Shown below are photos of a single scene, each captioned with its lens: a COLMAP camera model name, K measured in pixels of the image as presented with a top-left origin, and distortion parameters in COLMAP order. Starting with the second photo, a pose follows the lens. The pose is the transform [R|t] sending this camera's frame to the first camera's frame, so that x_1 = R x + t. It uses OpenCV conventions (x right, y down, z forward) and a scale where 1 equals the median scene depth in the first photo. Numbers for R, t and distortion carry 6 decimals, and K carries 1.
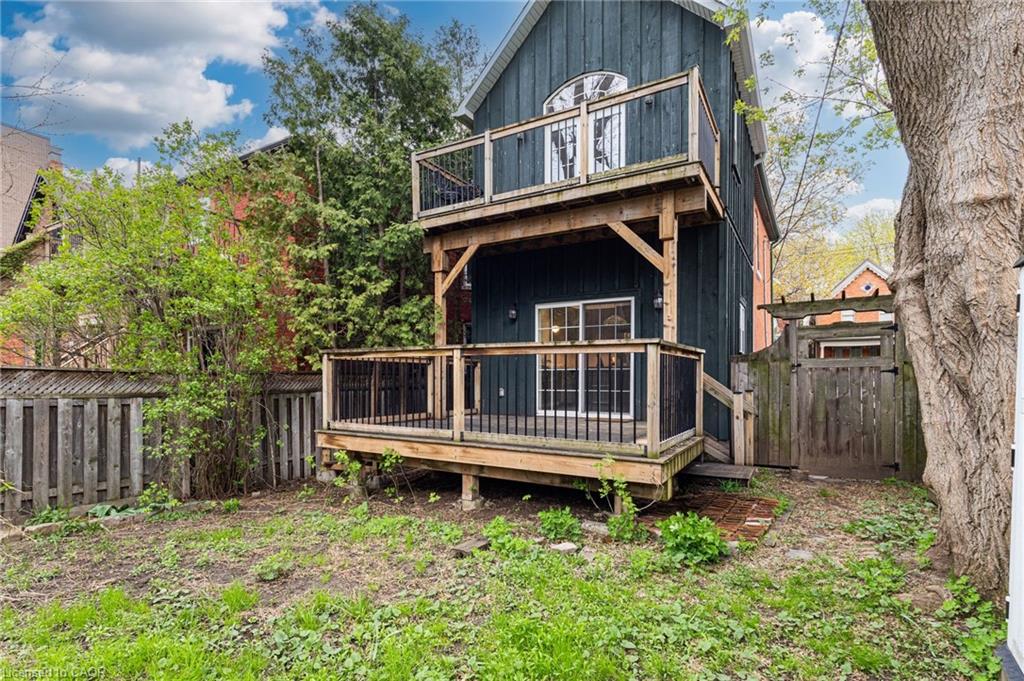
lens RADIAL K [[493.6, 0, 509.4], [0, 493.6, 394.6], [0, 0, 1]] dist [0.001303, 0.000193]
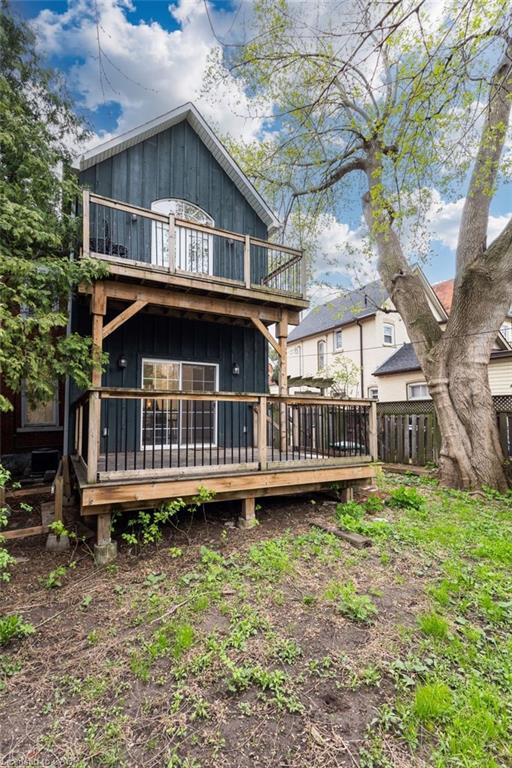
lens RADIAL K [[357.4, 0, 244.5], [0, 357.4, 399.4], [0, 0, 1]] dist [0.003423, 0.000657]
pose [[0.531401, 0.041631, 0.846097, -0.622413], [0.028522, 0.997346, -0.066986, -0.017851], [-0.846640, 0.059728, 0.528803, 0.380093]]
